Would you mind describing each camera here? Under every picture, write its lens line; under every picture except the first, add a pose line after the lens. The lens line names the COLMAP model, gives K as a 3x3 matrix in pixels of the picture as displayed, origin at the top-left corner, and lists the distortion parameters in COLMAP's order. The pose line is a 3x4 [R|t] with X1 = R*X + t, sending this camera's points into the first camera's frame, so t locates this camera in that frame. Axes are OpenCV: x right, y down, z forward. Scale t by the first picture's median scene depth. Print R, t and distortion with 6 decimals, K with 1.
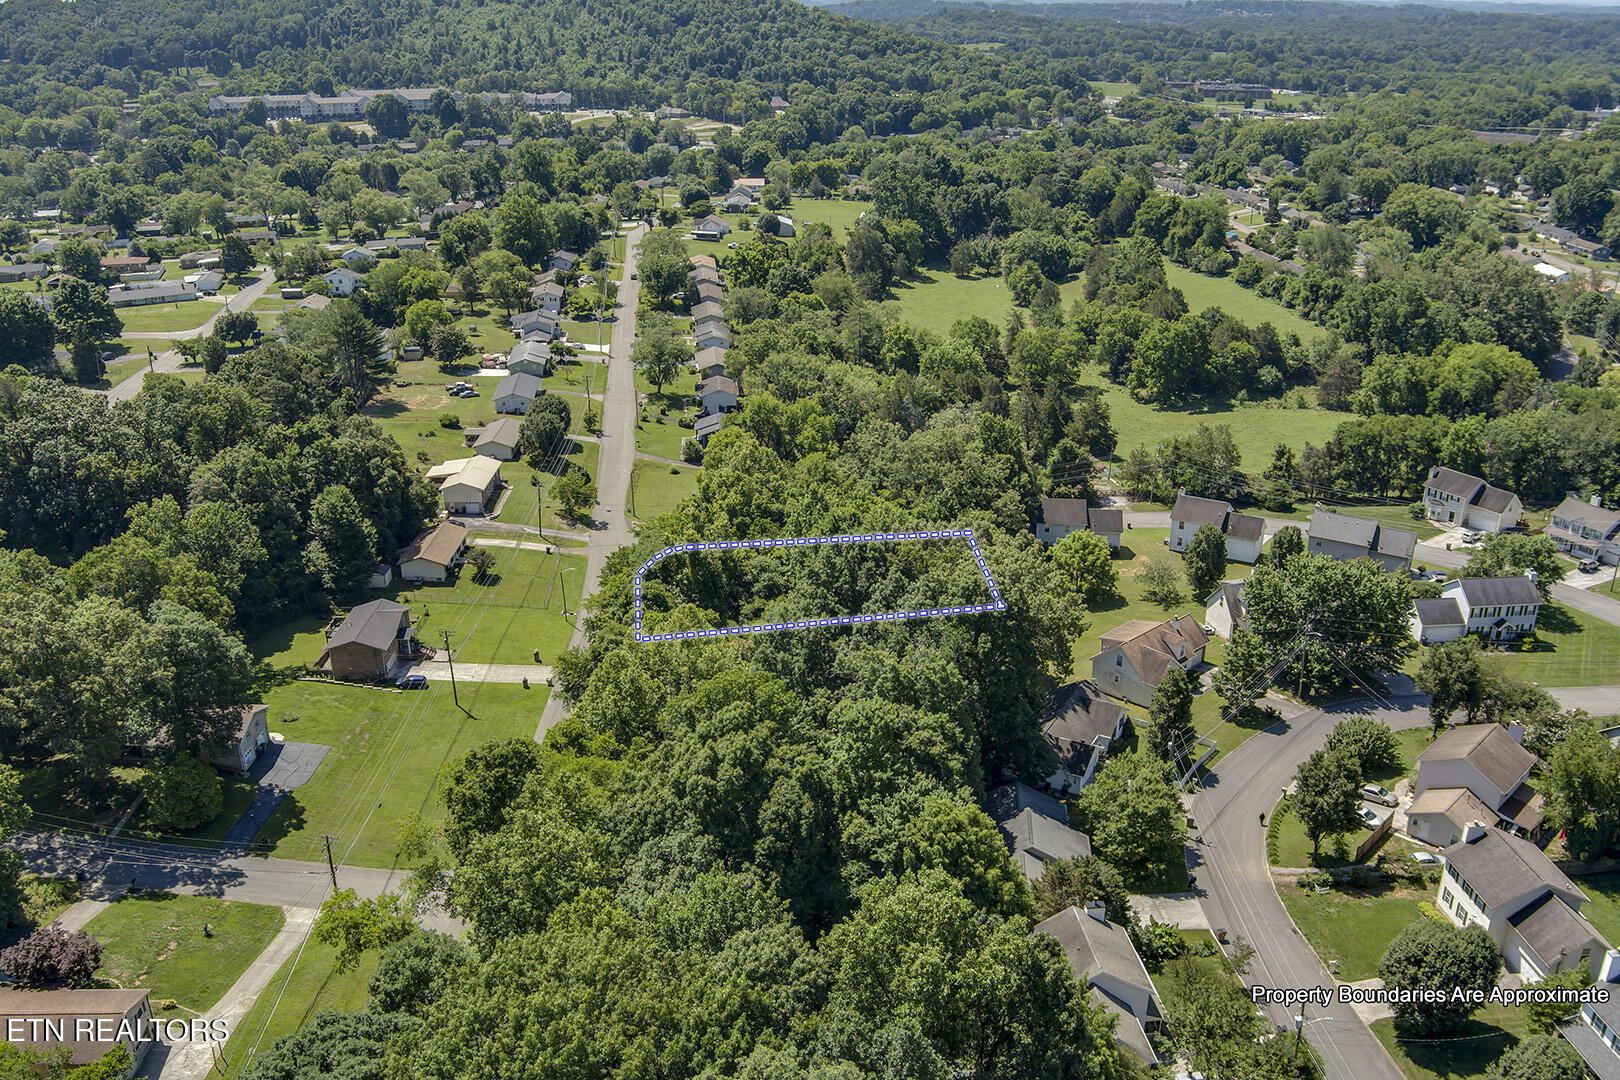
lens RADIAL K [[1311.0, 0, 810.0], [0, 1311.0, 540.0], [0, 0, 1]] dist [-0.073285, 0.003021]
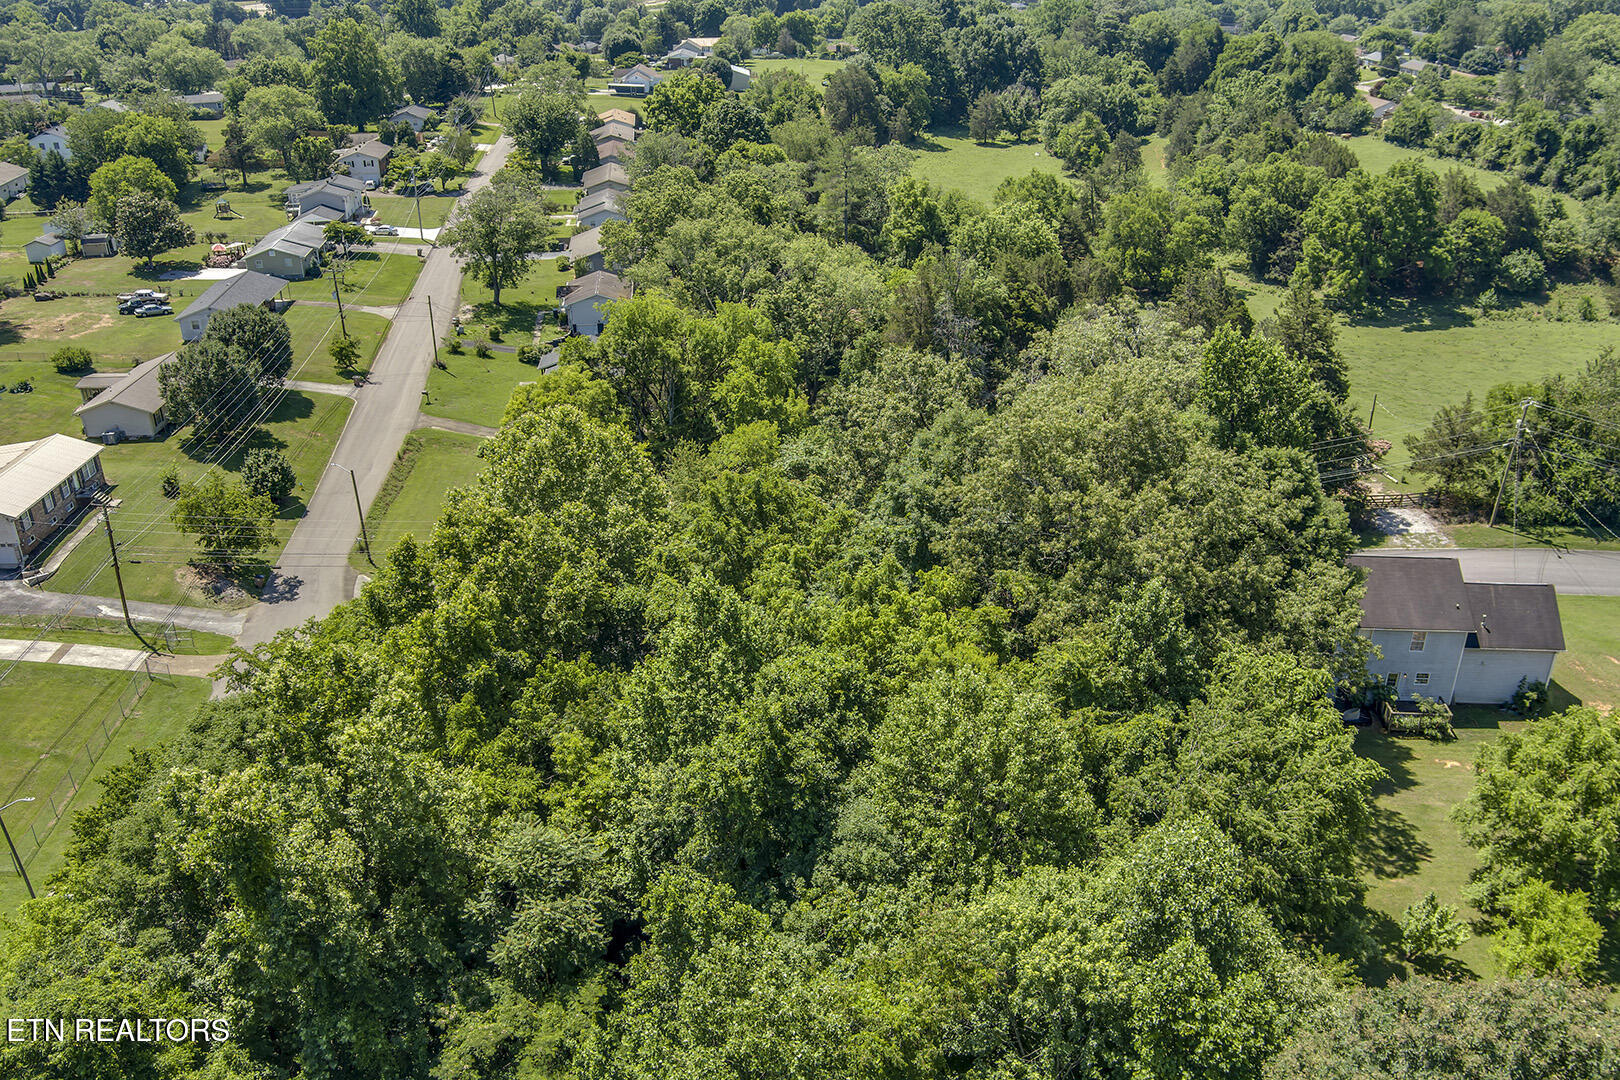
lens RADIAL K [[1311.0, 0, 810.0], [0, 1311.0, 540.0], [0, 0, 1]] dist [-0.073285, 0.003021]
pose [[0.999852, -0.013204, 0.011012, 0.013261], [0.012546, 0.998249, 0.057812, -0.038177], [-0.011756, -0.057665, 0.998267, 0.404412]]
